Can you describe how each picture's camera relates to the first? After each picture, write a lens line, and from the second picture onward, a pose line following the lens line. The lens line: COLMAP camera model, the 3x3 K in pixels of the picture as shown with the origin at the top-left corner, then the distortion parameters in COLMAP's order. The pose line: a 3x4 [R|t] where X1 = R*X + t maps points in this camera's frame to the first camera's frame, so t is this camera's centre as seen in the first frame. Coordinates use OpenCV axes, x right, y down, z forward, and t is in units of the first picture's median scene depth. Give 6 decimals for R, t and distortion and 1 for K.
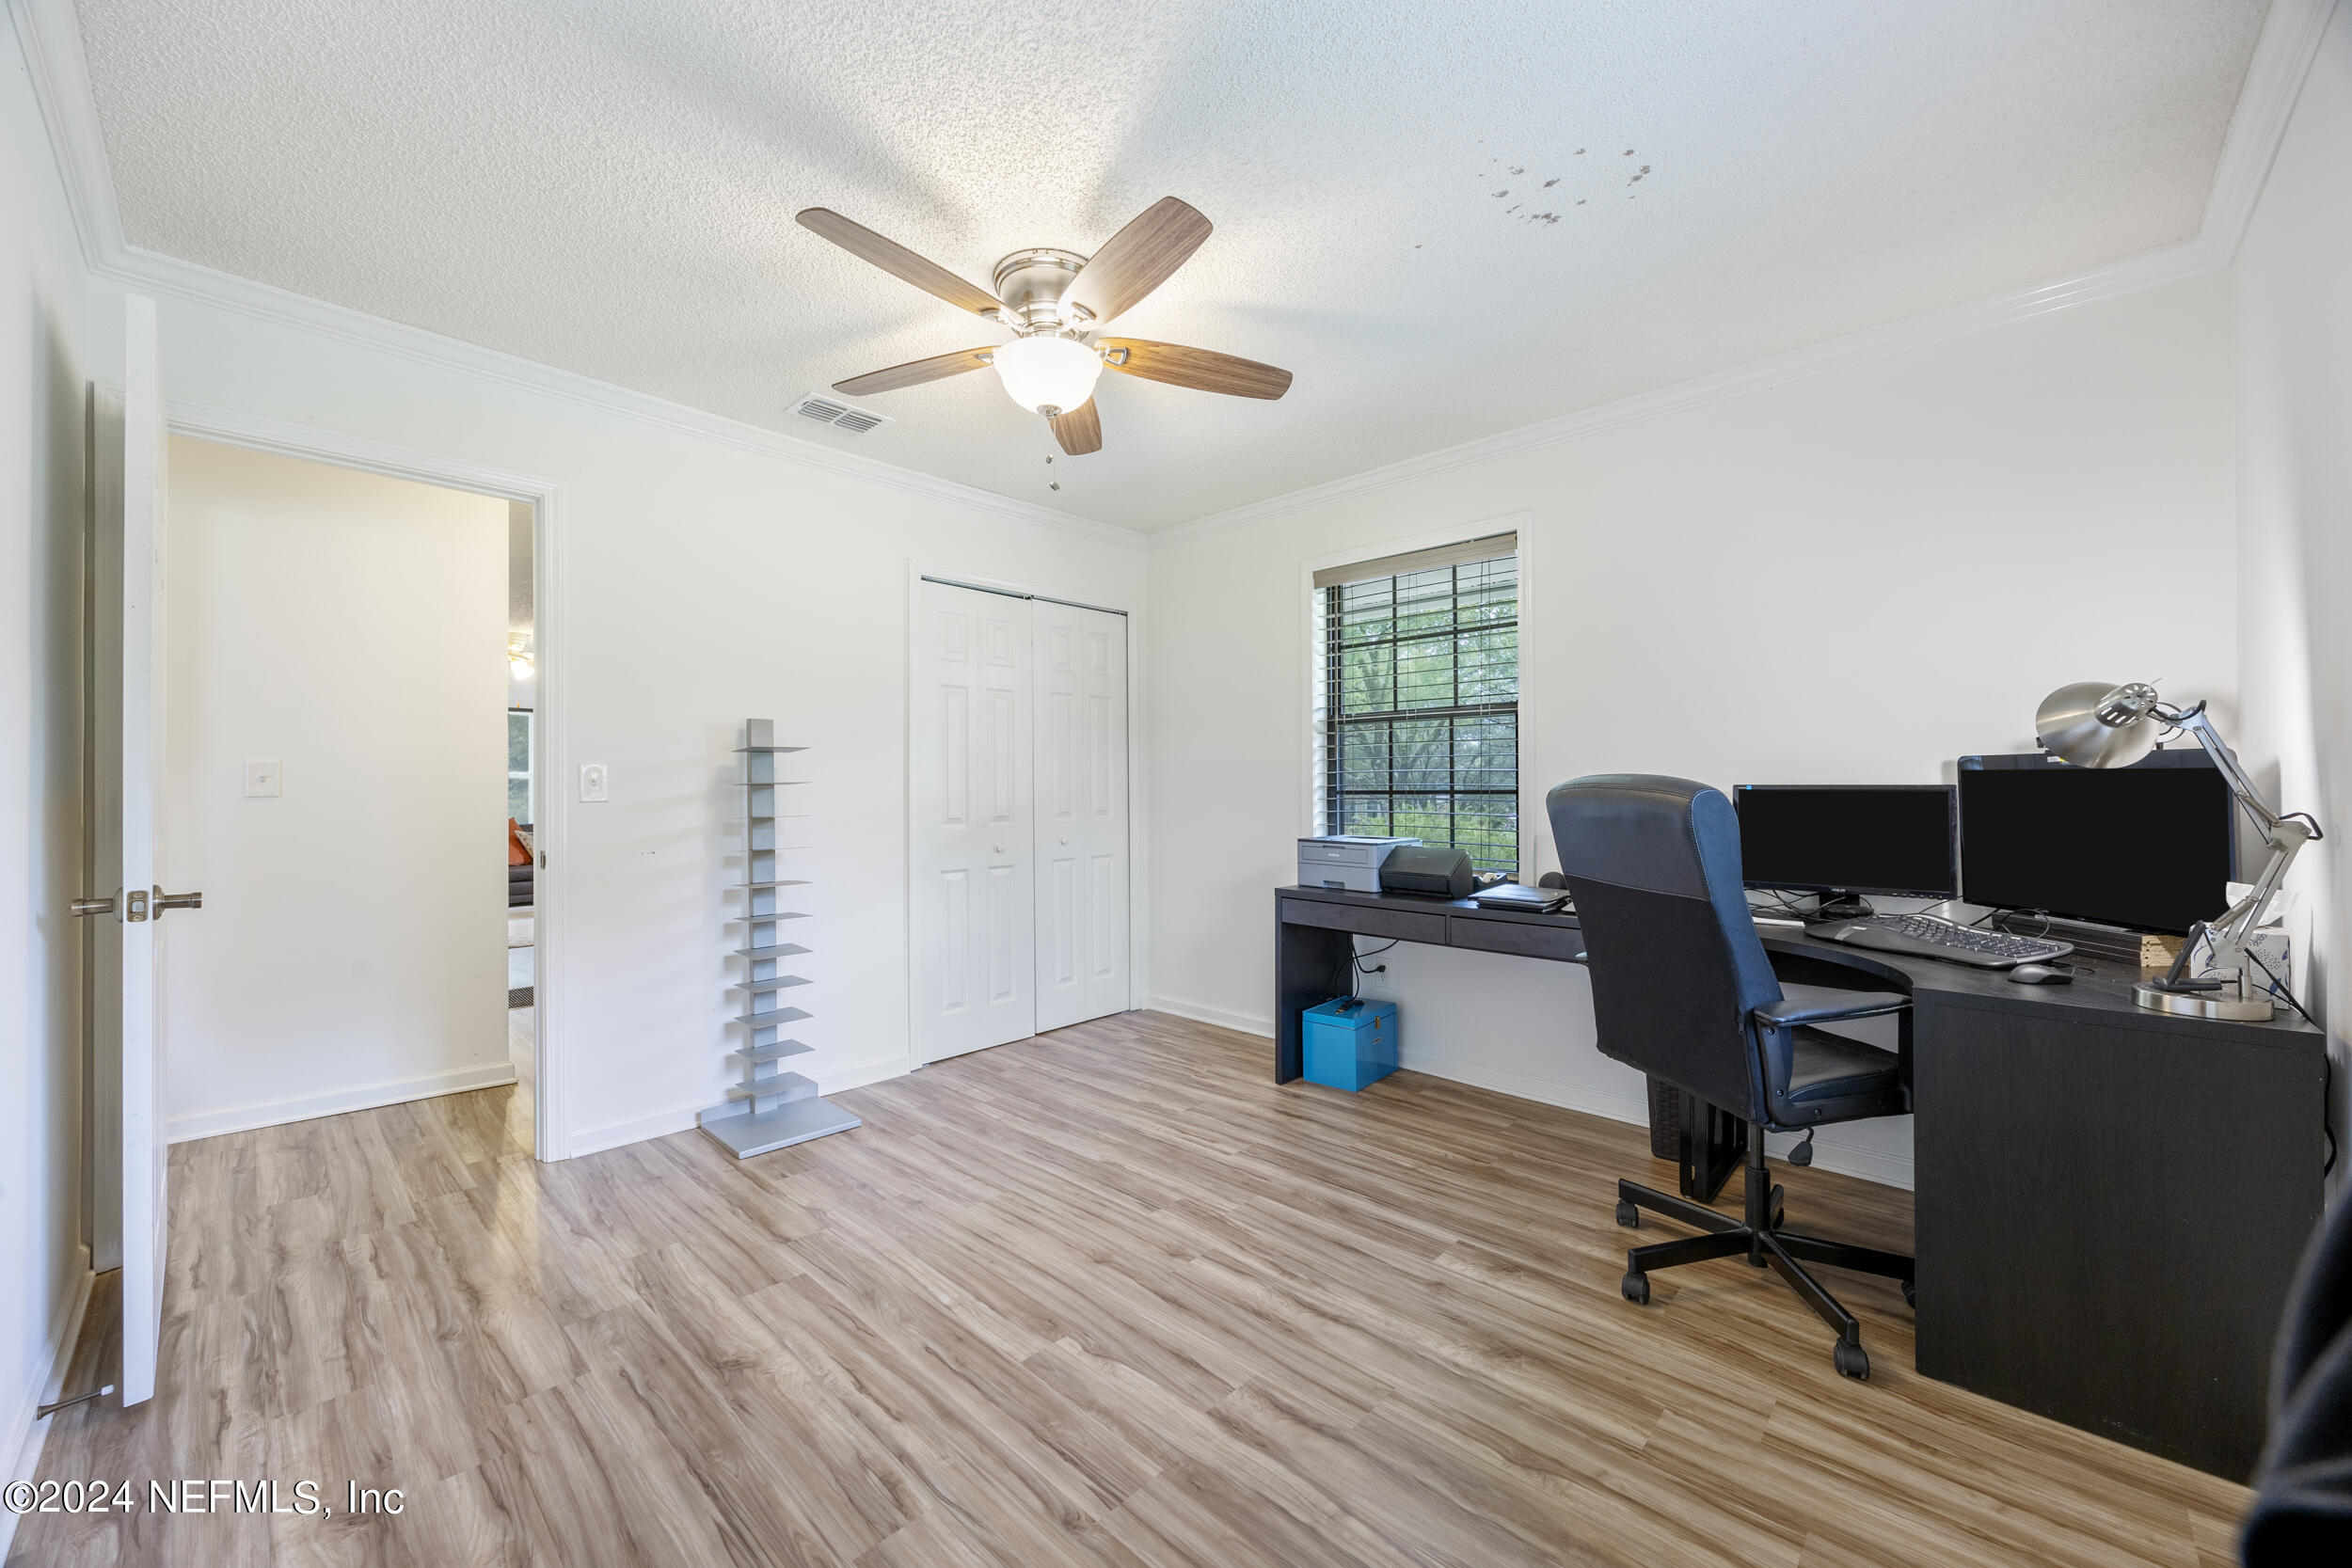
lens RADIAL K [[886.8, 0, 1185.3], [0, 886.8, 790.4], [0, 0, 1]] dist [-0.006930, 0.000230]
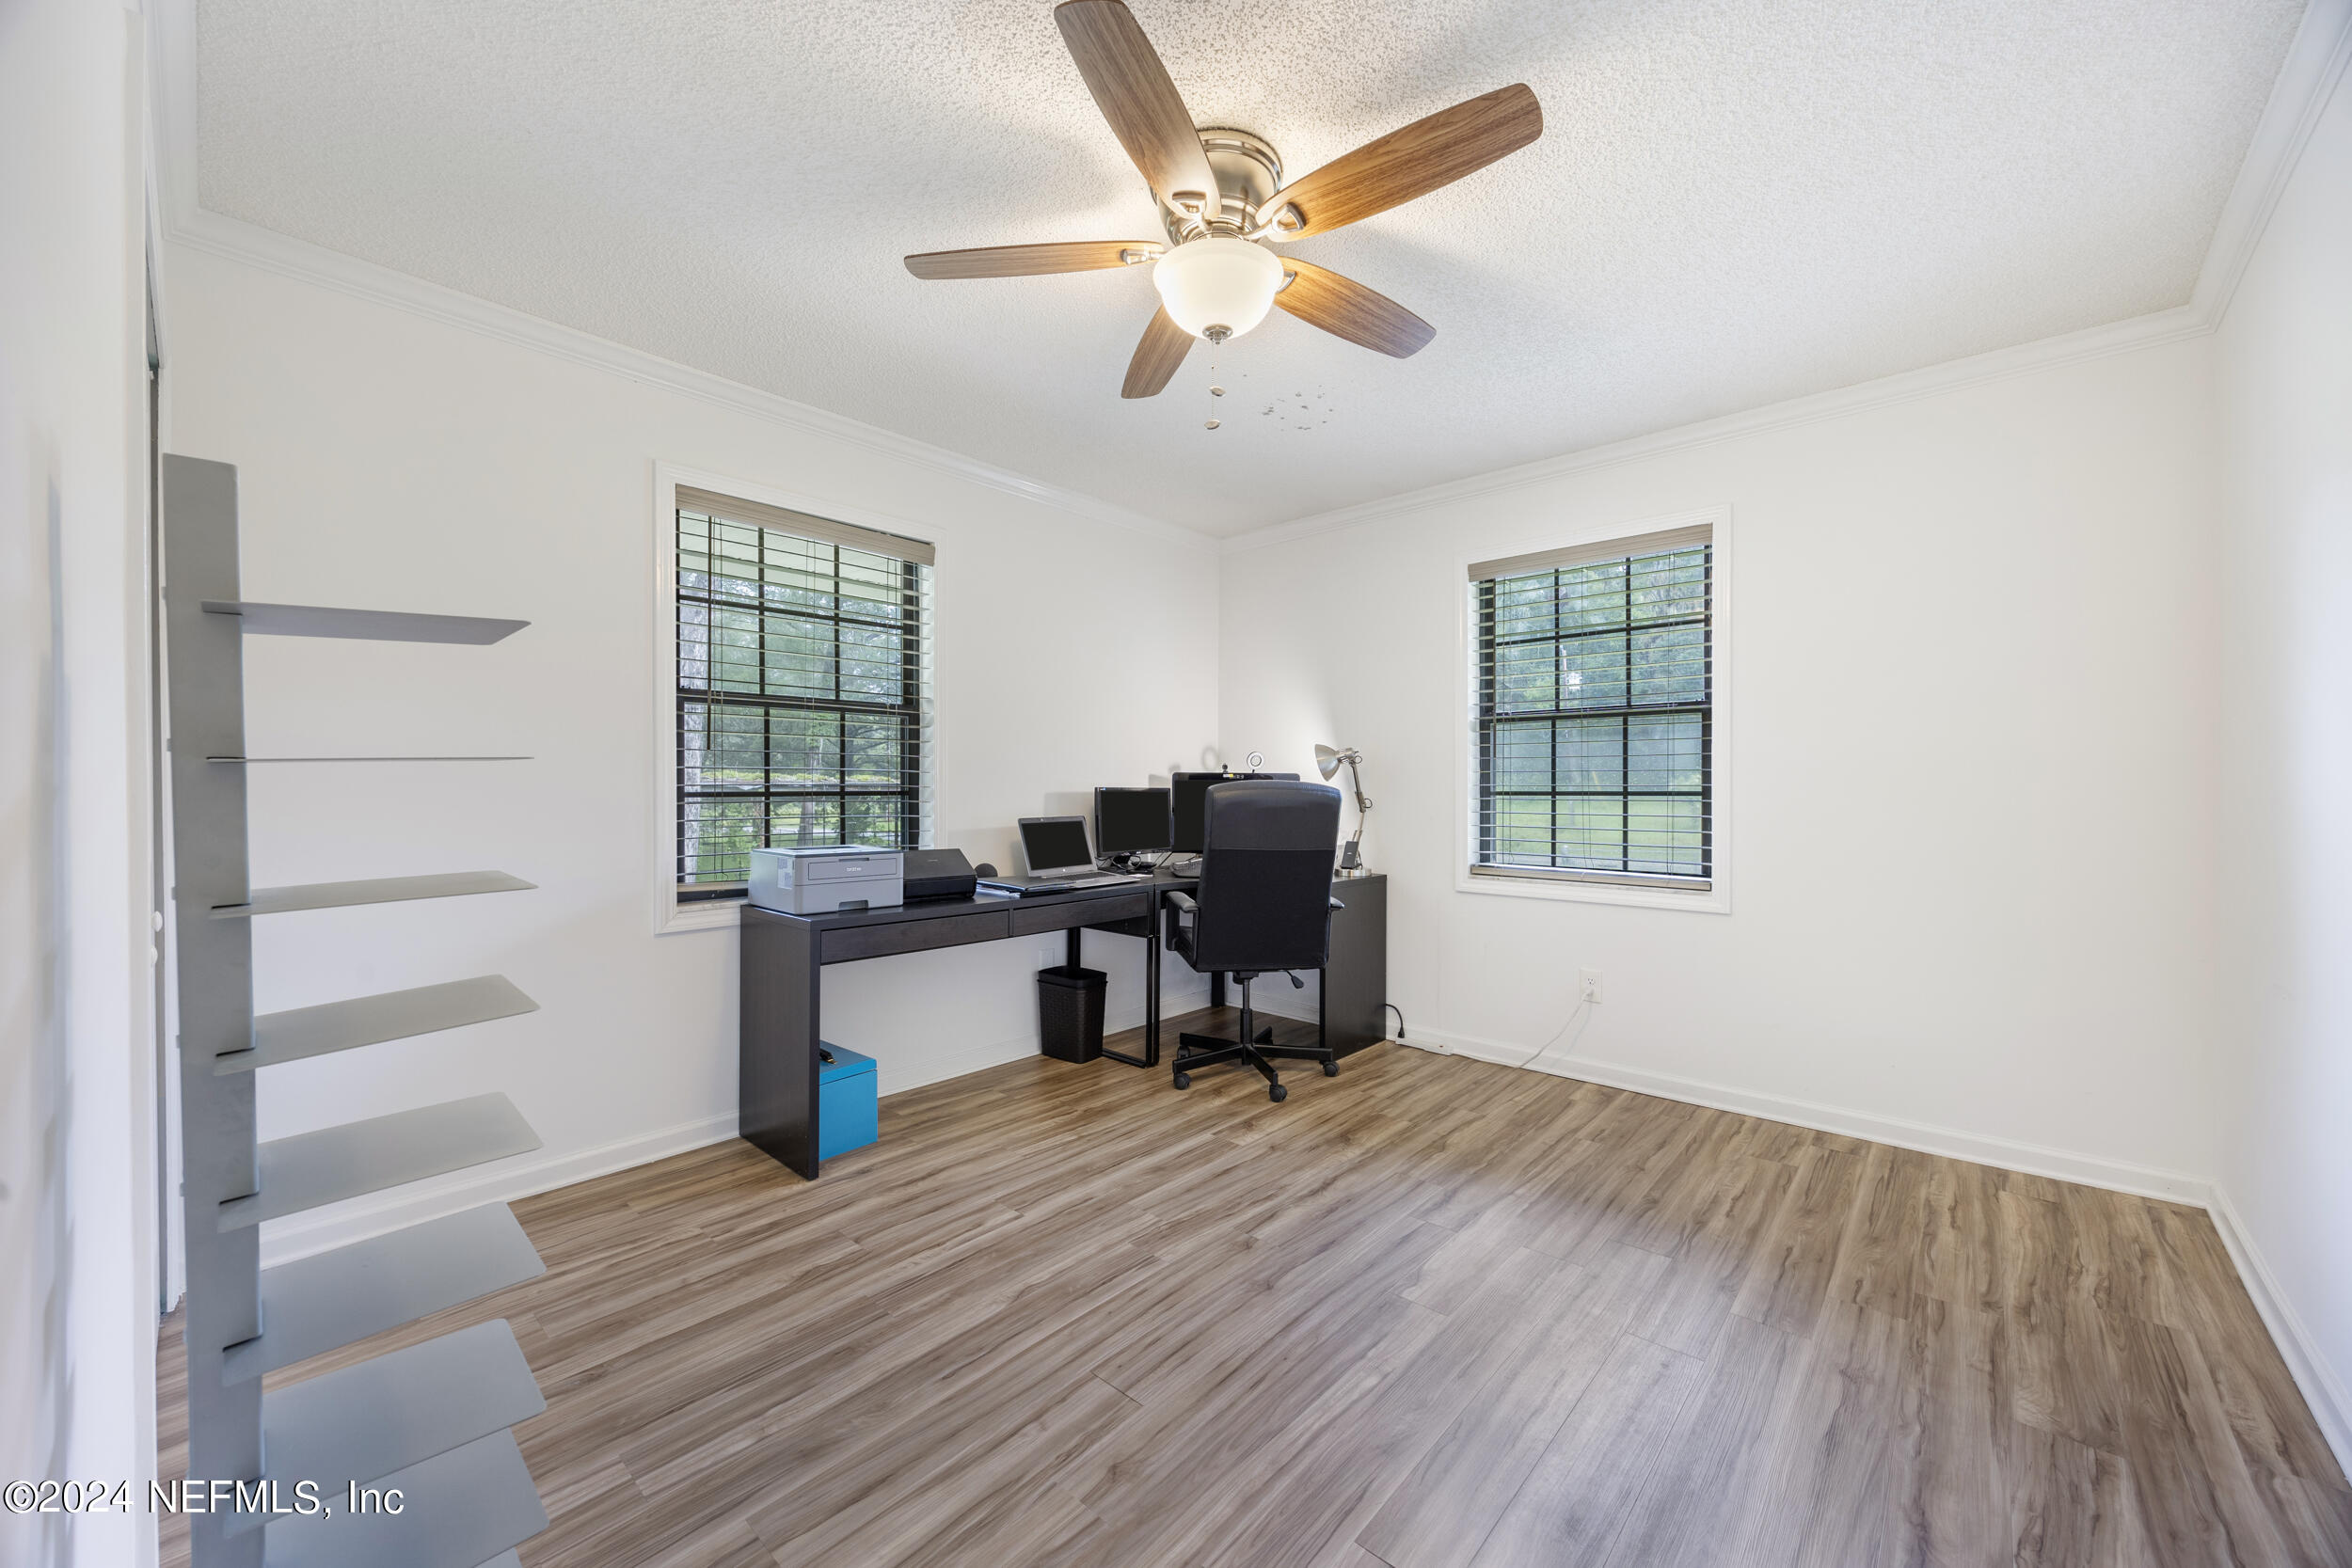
lens RADIAL K [[886.8, 0, 1185.3], [0, 886.8, 790.4], [0, 0, 1]] dist [-0.006930, 0.000230]
pose [[-0.018340, 0.001204, 0.999831, -0.867863], [0.002167, 0.999997, -0.001164, 0.001229], [-0.999829, 0.002146, -0.018343, 0.919646]]
